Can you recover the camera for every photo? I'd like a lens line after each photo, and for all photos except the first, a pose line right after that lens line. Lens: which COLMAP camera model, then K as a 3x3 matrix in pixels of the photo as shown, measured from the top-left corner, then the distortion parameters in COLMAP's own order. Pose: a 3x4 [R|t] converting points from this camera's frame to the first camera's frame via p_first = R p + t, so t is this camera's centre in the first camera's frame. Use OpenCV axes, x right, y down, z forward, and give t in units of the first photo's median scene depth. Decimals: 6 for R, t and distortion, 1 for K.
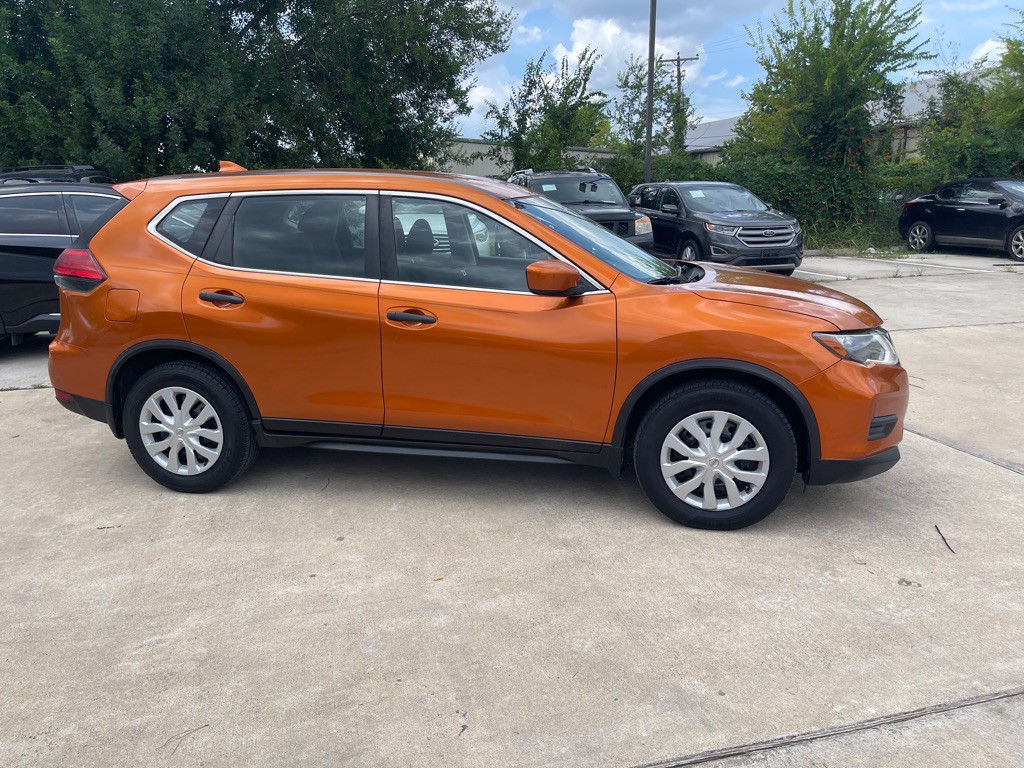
lens RADIAL K [[780.1, 0, 517.2], [0, 780.1, 384.3], [0, 0, 1]] dist [0.094287, -0.130942]
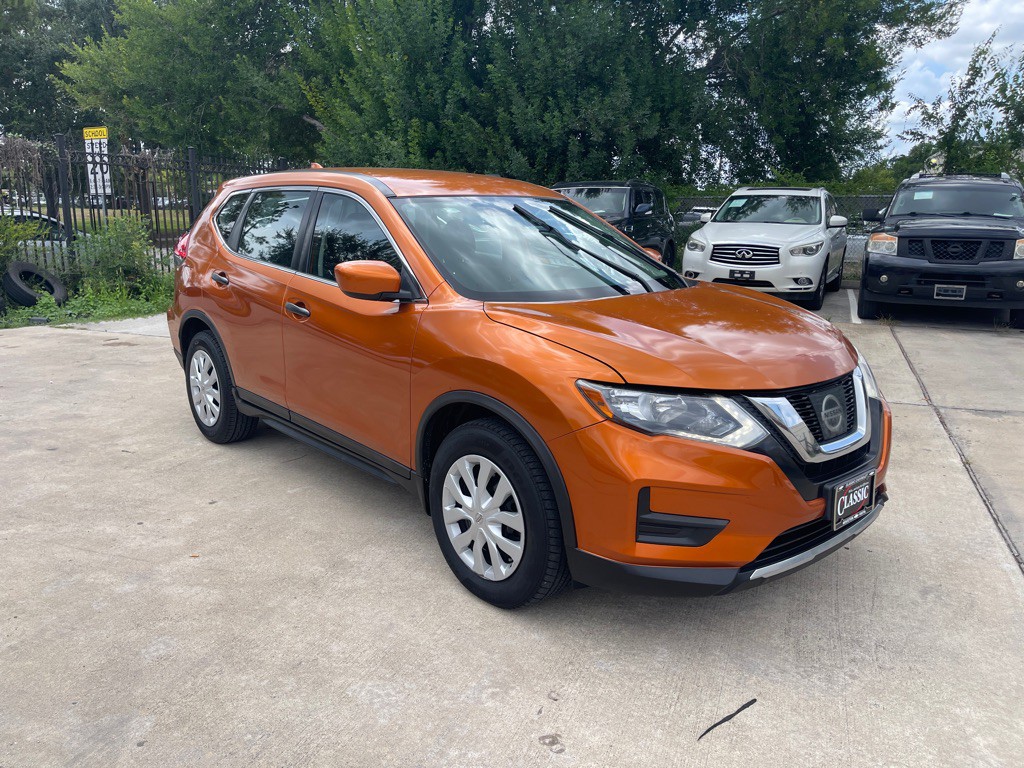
lens RADIAL K [[780.1, 0, 517.2], [0, 780.1, 384.3], [0, 0, 1]] dist [0.094287, -0.130942]
pose [[0.799378, 0.154509, -0.580623, 0.165002], [-0.161308, 0.986080, 0.040322, -0.017763], [0.578770, 0.061426, 0.813174, 0.077396]]
